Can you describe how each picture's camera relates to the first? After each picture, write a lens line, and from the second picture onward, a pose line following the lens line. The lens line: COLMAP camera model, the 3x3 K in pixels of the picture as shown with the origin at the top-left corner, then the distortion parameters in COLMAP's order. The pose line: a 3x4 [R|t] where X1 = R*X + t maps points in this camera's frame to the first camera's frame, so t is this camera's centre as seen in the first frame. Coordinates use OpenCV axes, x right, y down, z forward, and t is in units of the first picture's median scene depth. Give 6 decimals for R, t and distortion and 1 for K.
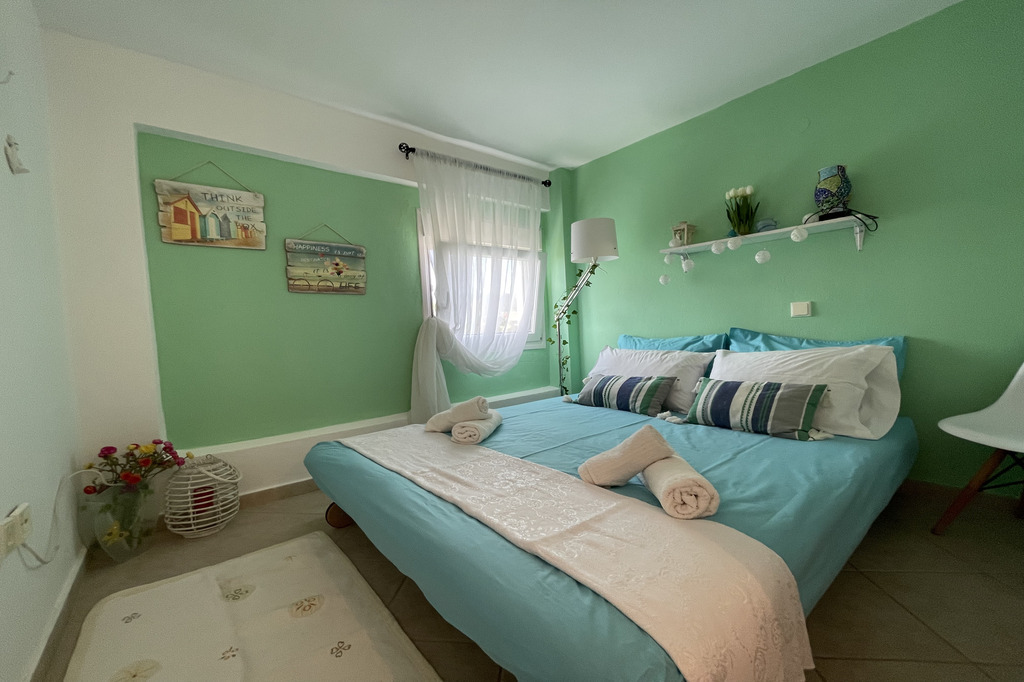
lens RADIAL K [[418.3, 0, 504.5], [0, 418.3, 341.8], [0, 0, 1]] dist [0.000057, -0.000096]
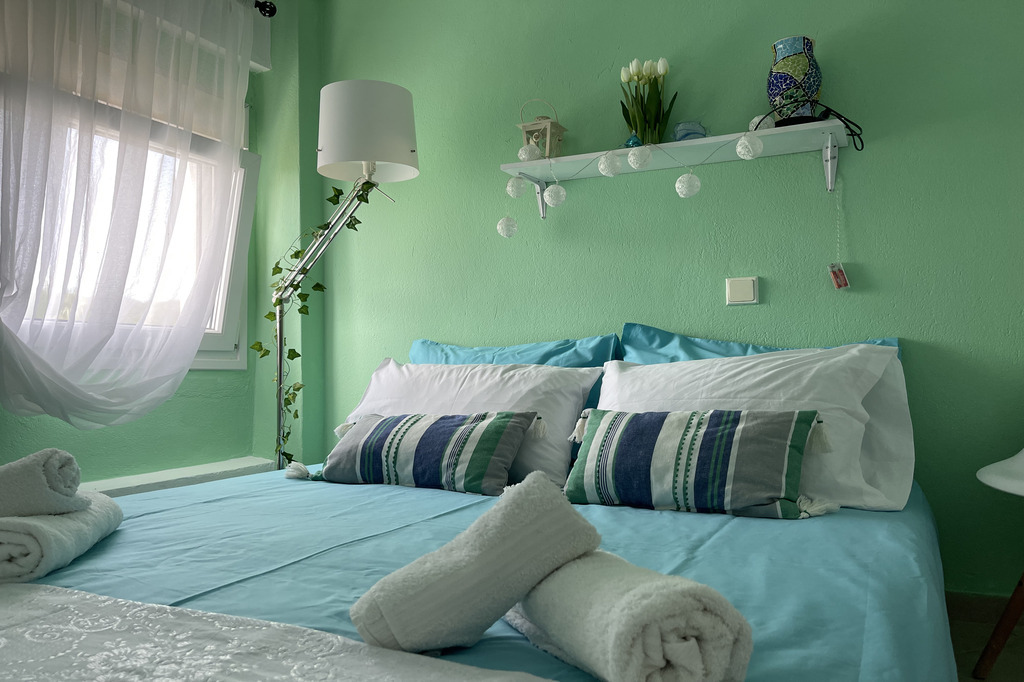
lens RADIAL K [[768.3, 0, 507.4], [0, 768.3, 336.3], [0, 0, 1]] dist [0.086937, -0.118843]
pose [[0.906813, 0.056749, 0.417697, 0.006816], [-0.018324, 0.995267, -0.095437, 0.082576], [-0.421136, 0.078890, 0.903560, 0.208752]]
